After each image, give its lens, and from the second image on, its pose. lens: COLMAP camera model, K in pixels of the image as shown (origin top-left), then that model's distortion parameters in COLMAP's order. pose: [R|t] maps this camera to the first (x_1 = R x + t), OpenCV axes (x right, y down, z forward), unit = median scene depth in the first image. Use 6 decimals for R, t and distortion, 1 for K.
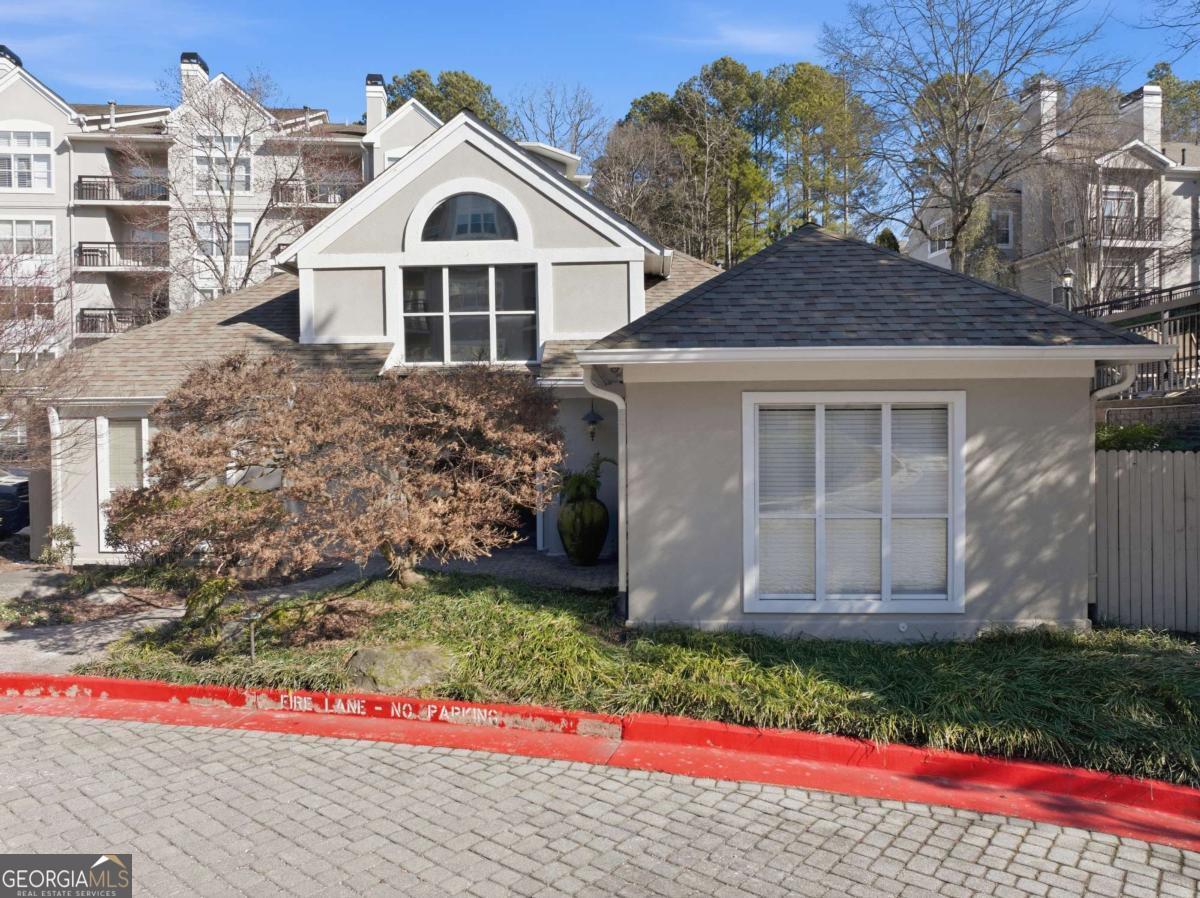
lens RADIAL K [[844.0, 0, 600.0], [0, 844.0, 449.0], [0, 0, 1]] dist [-0.033272, 0.000895]
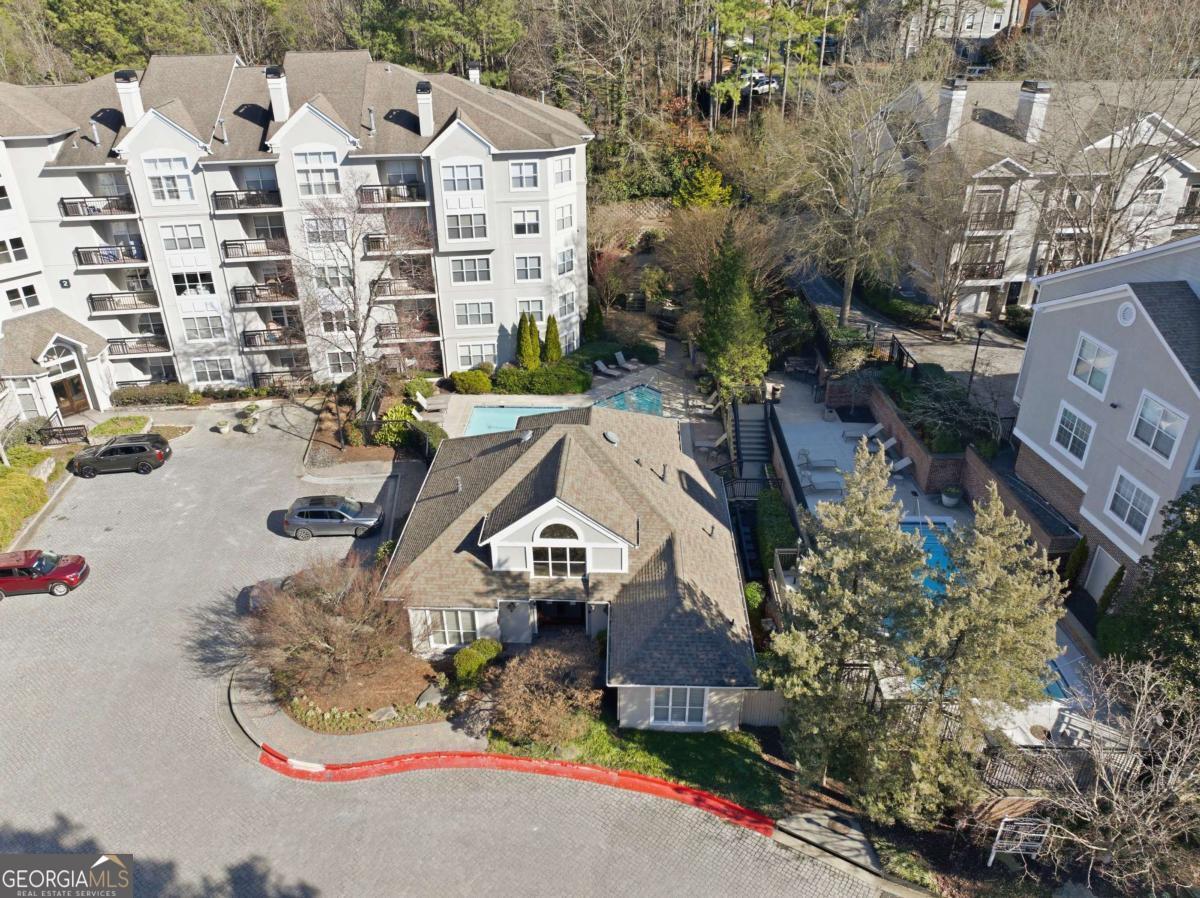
lens RADIAL K [[848.0, 0, 600.0], [0, 848.0, 449.0], [0, 0, 1]] dist [-0.046505, -0.001380]
pose [[0.999938, -0.002436, 0.010893, -0.058184], [-0.002807, 0.889668, 0.456600, -1.634626], [-0.010803, -0.456602, 0.889605, -1.126588]]
